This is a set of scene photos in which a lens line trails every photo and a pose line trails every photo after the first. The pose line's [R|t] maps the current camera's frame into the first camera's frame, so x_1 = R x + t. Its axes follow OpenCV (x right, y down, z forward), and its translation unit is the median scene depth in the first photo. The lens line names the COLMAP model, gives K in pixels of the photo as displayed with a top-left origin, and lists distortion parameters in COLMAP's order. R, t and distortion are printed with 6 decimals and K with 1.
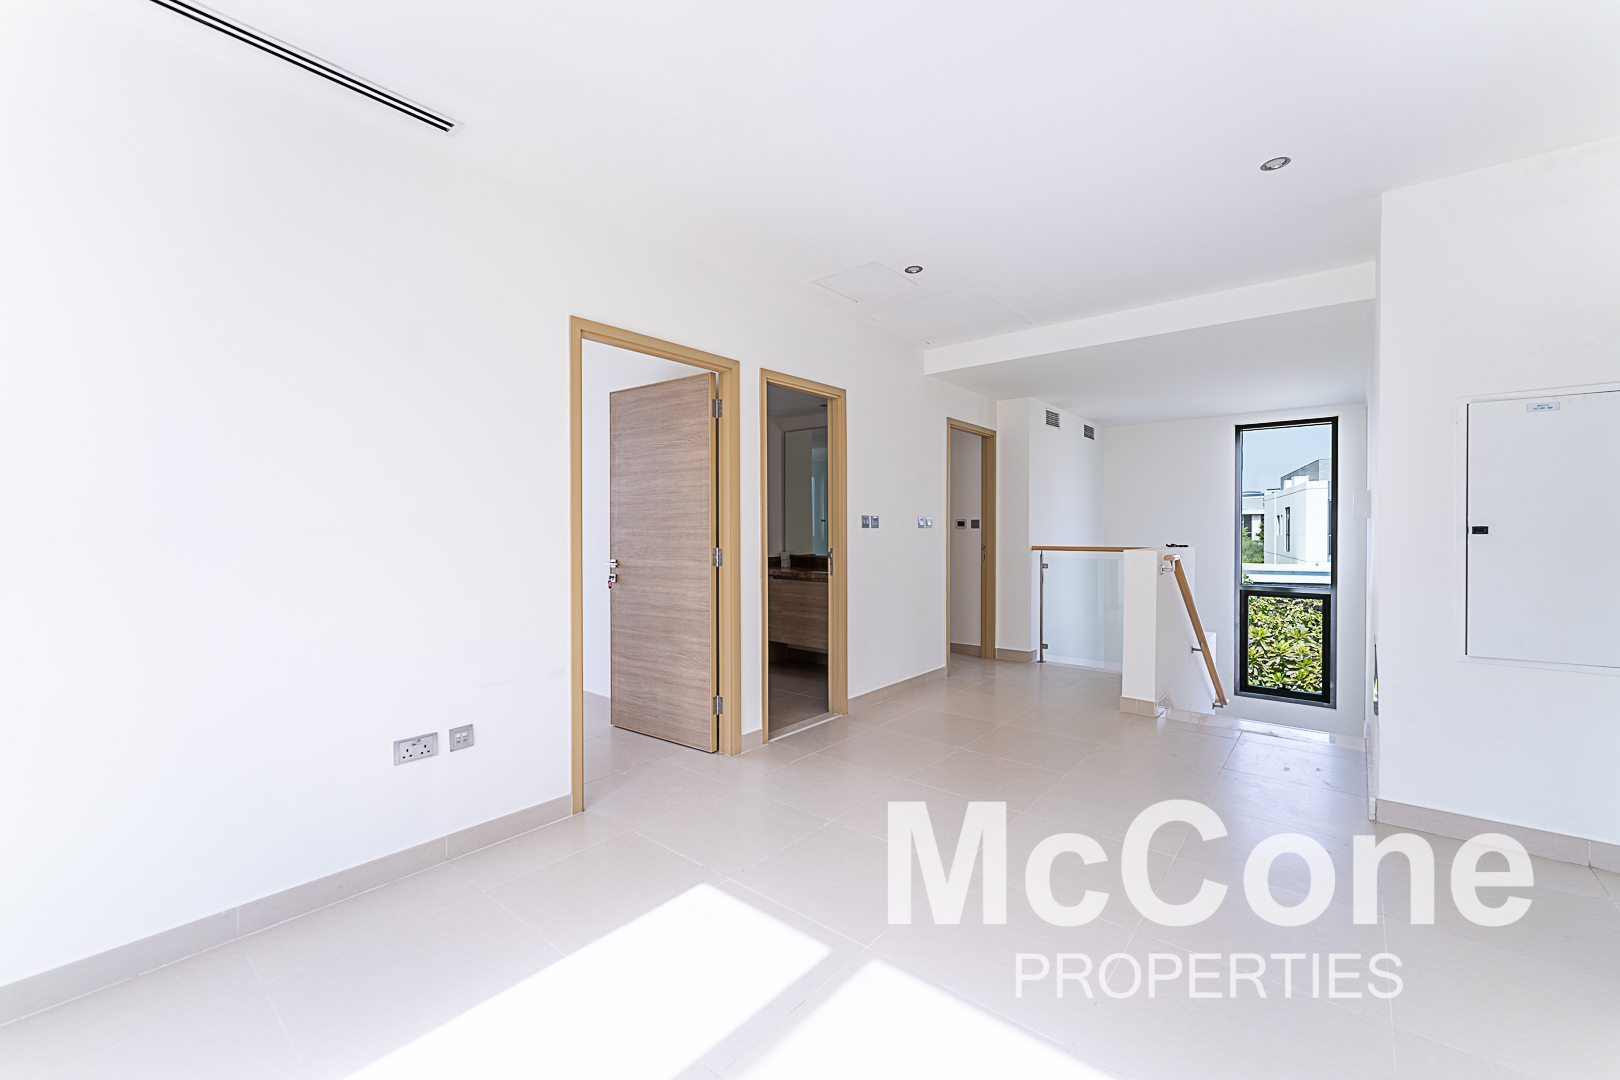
lens RADIAL K [[674.6, 0, 803.6], [0, 674.6, 536.7], [0, 0, 1]] dist [0.000581, -0.001655]
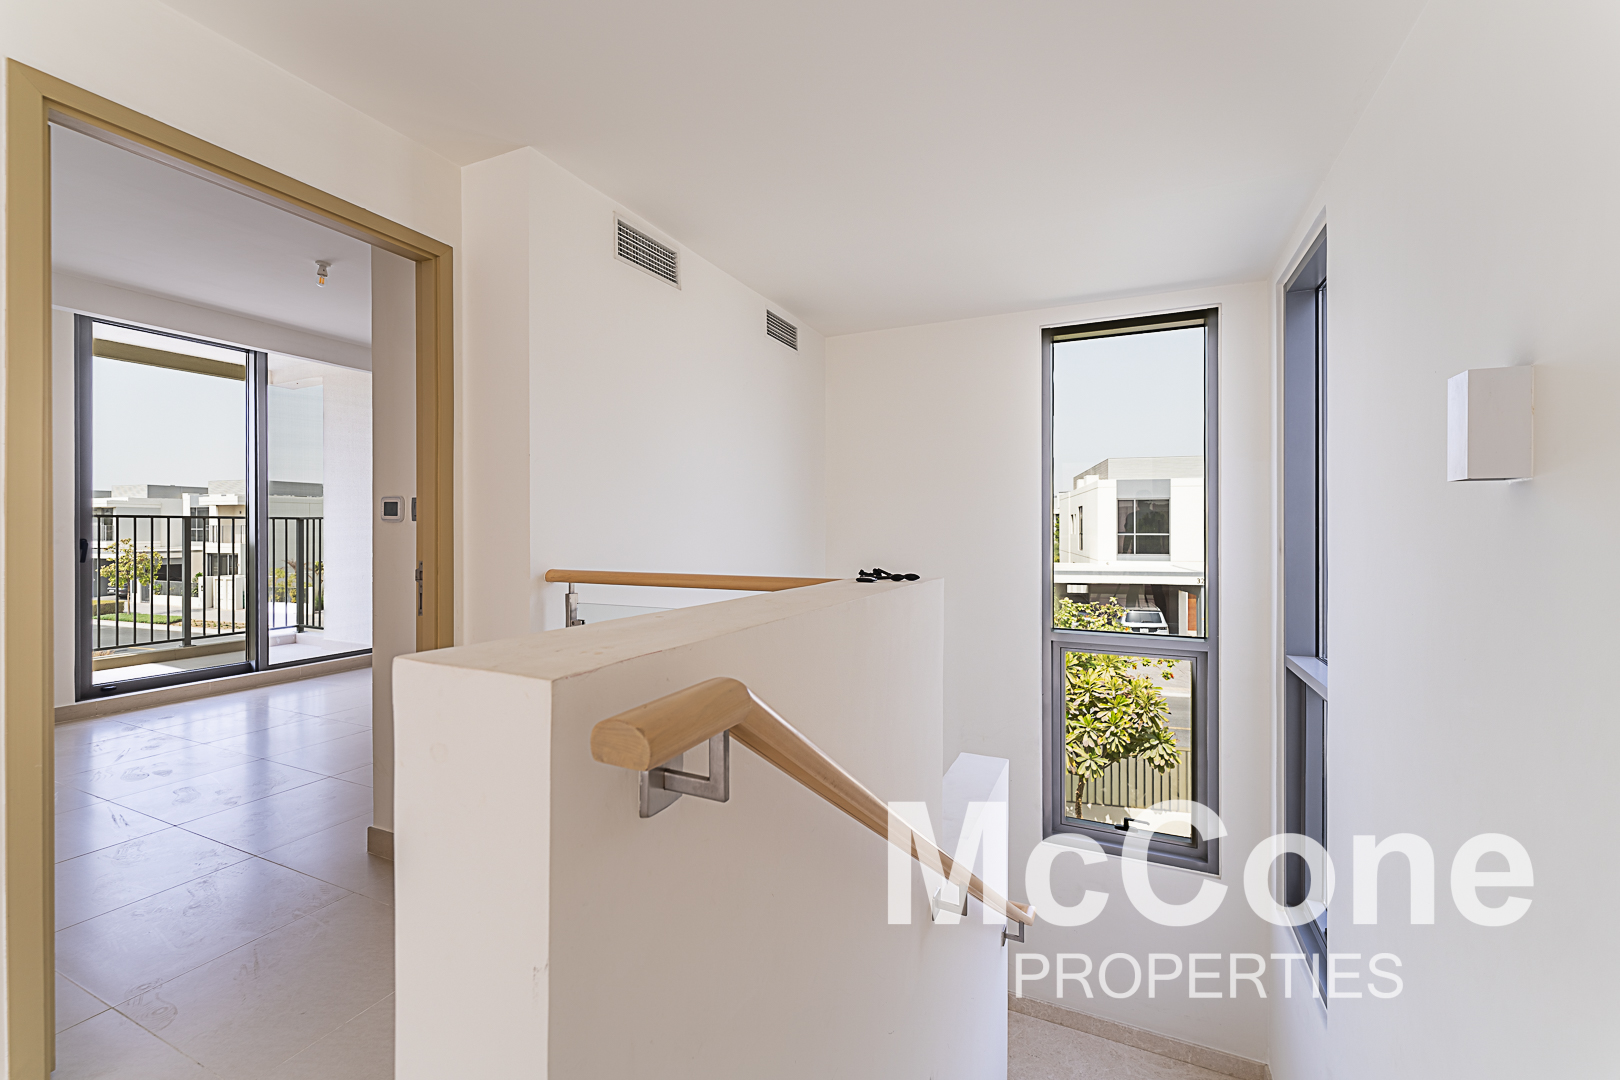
lens RADIAL K [[674.6, 0, 819.1], [0, 674.6, 532.5], [0, 0, 1]] dist [0.000581, -0.001655]
pose [[0.965783, -0.000770, 0.259349, 0.208672], [0.002127, 0.999985, -0.004949, -0.002340], [-0.259341, 0.005331, 0.965771, 0.335058]]
